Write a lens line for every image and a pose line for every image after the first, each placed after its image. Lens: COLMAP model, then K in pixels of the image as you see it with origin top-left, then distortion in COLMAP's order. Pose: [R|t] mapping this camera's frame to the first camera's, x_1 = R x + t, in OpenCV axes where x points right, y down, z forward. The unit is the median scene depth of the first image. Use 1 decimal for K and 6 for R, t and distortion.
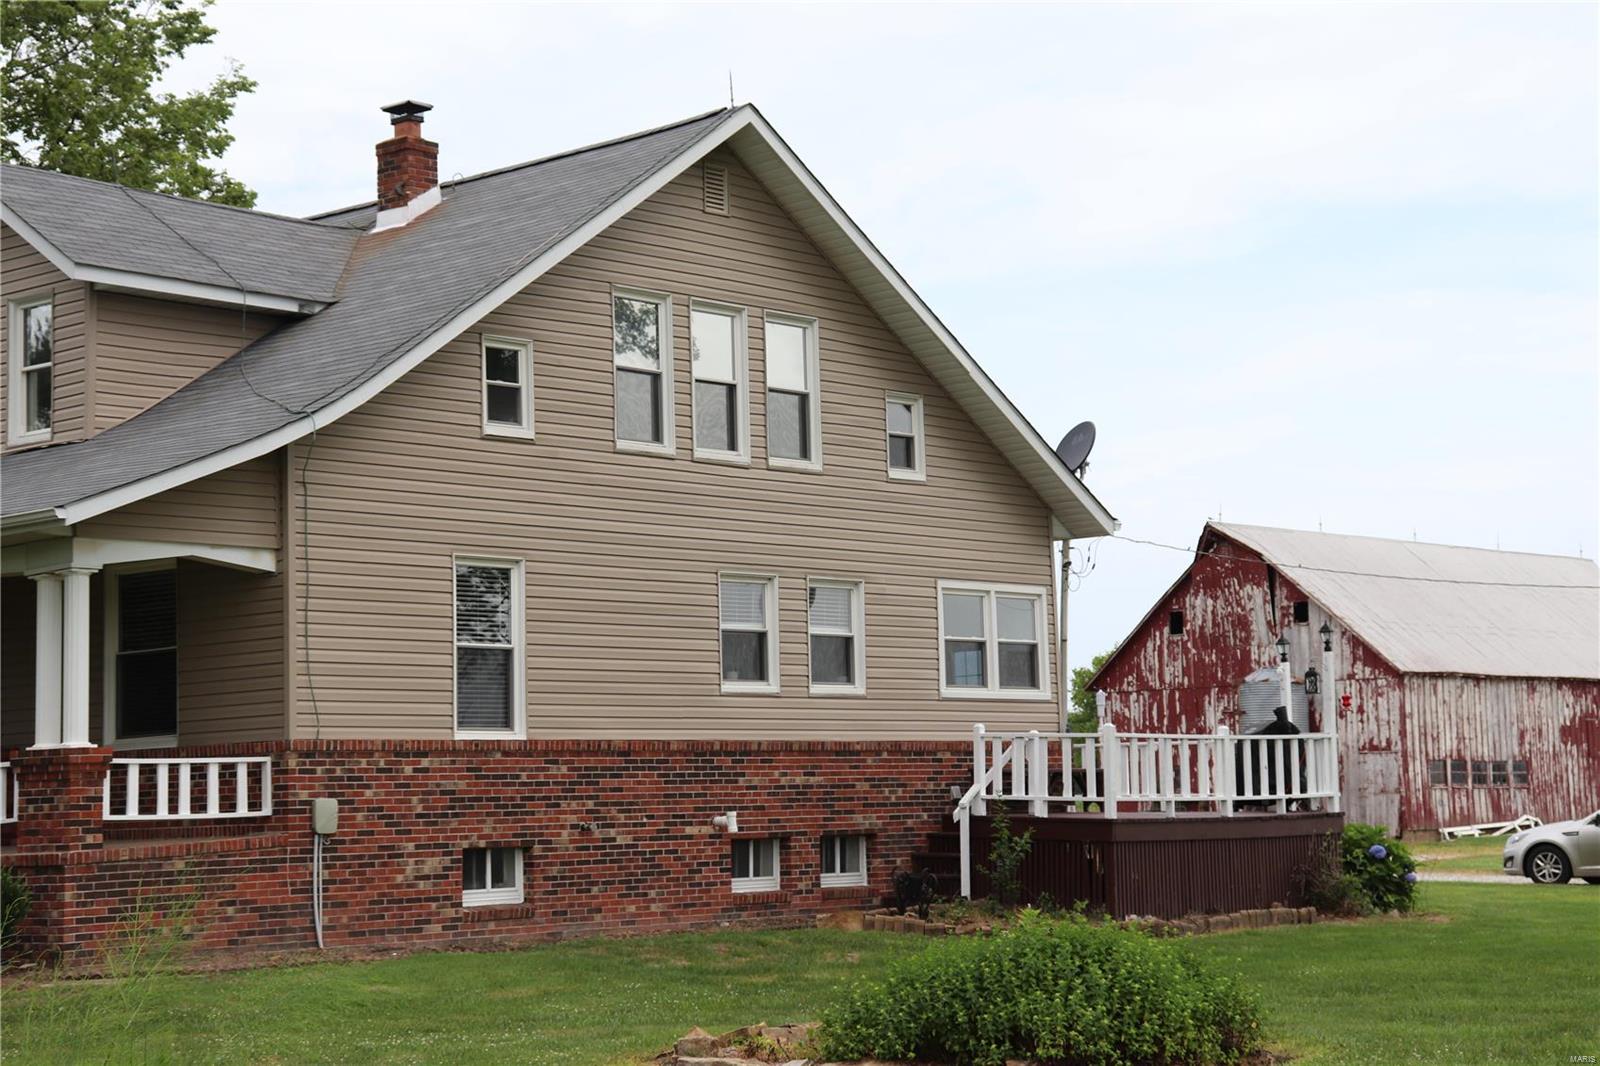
lens RADIAL K [[2948.6, 0, 800.0], [0, 2948.6, 533.0], [0, 0, 1]] dist [0.211804, 0.096598]
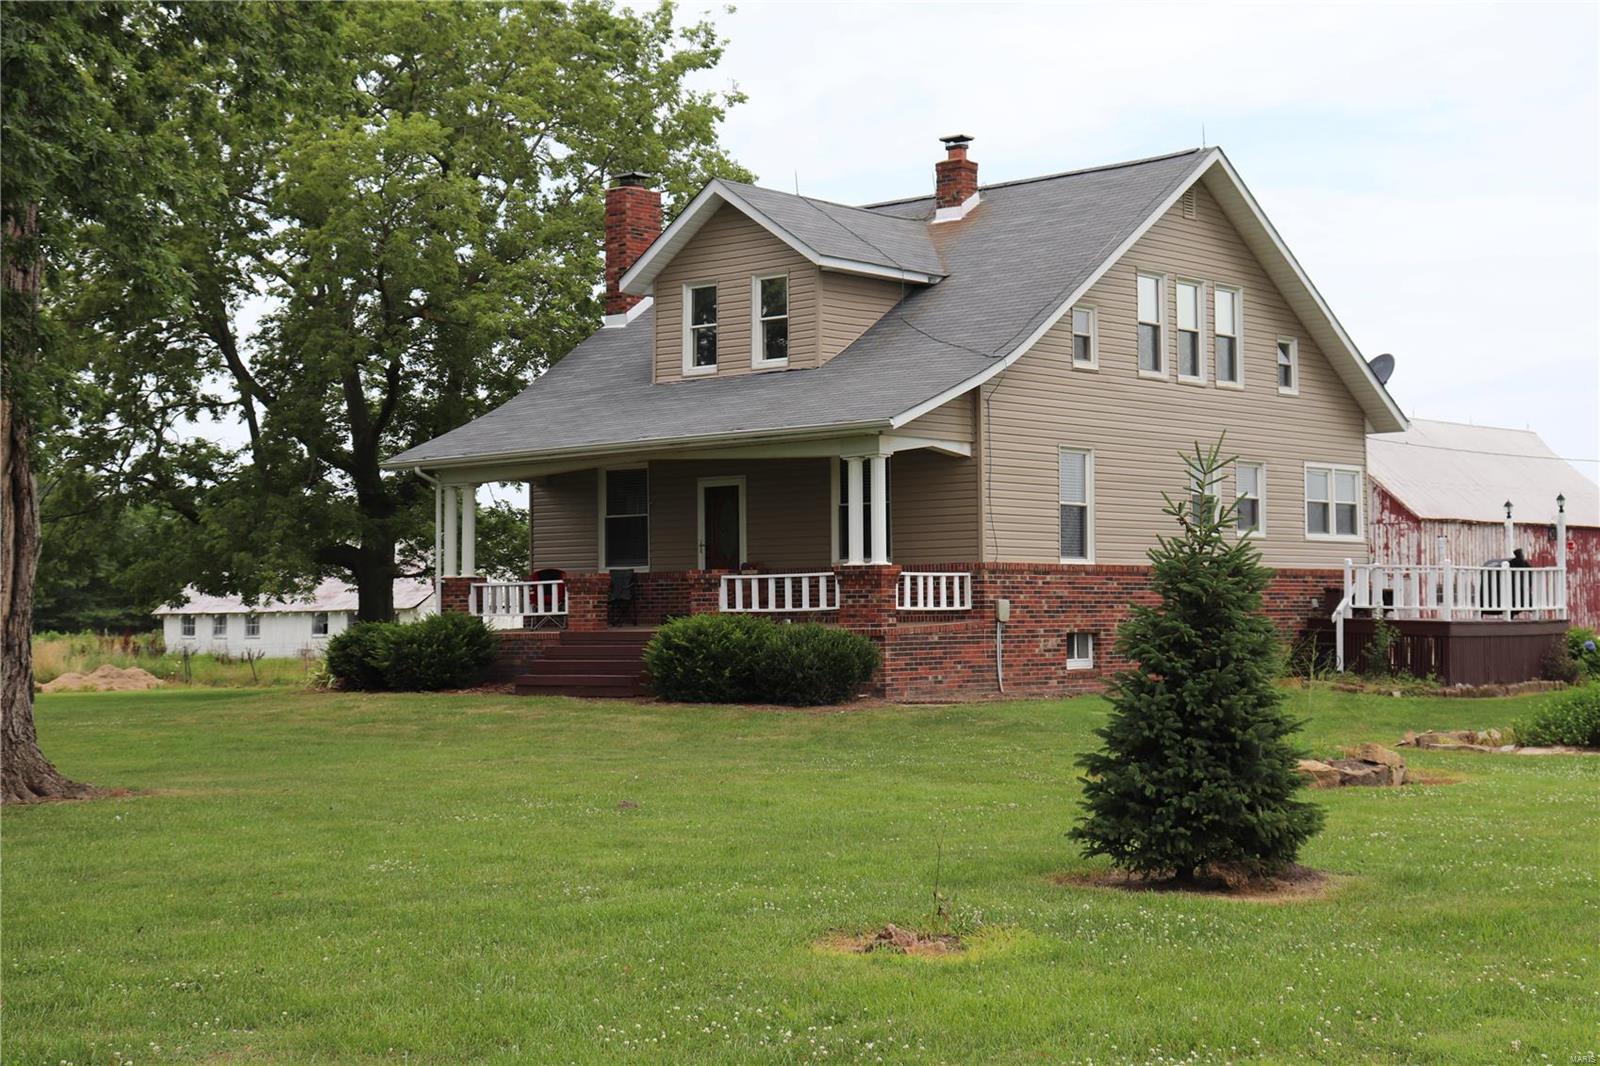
lens RADIAL K [[2508.8, 0, 800.0], [0, 2508.8, 533.0], [0, 0, 1]] dist [0.108251, 0.054758]
pose [[0.999516, 0.015431, 0.027011, -0.280184], [-0.016988, 0.998149, 0.058389, -0.021073], [-0.026060, -0.058819, 0.997928, -0.311221]]
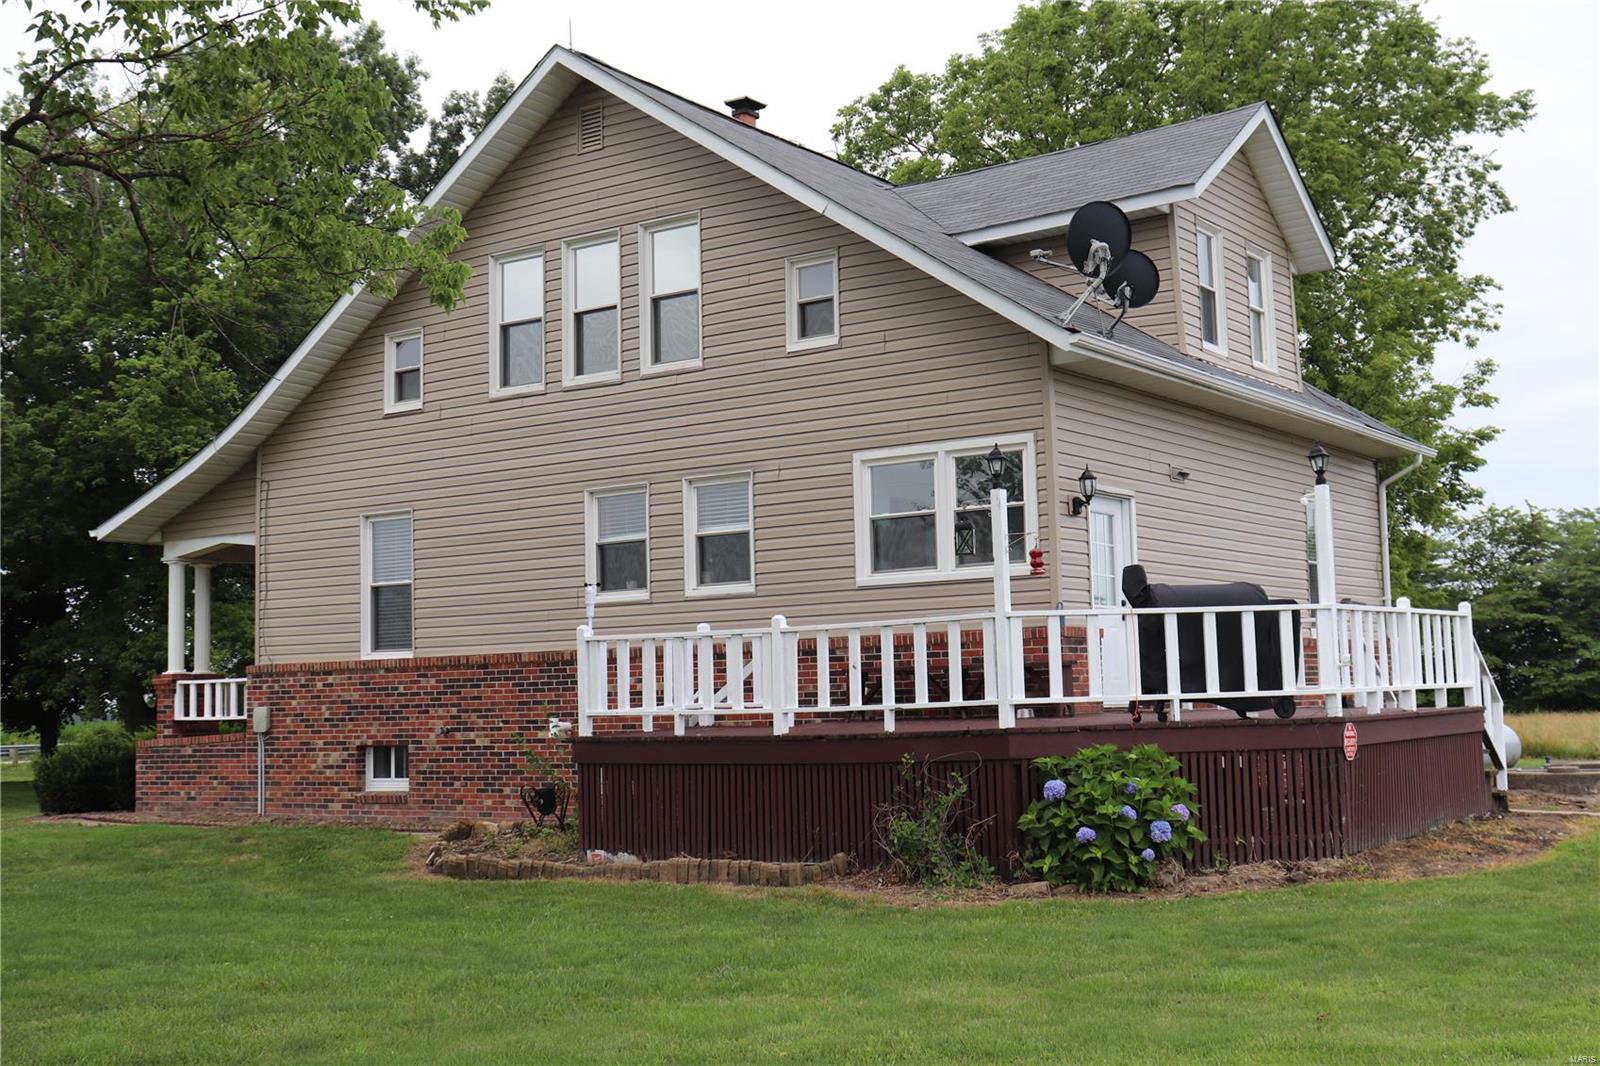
lens RADIAL K [[1932.9, 0, 800.0], [0, 1932.9, 533.0], [0, 0, 1]] dist [-0.008852, 0.001488]
pose [[0.111473, -0.068113, -0.991430, 0.706274], [0.114430, 0.991892, -0.055278, 0.080081], [0.987157, -0.107288, 0.118364, 1.054709]]
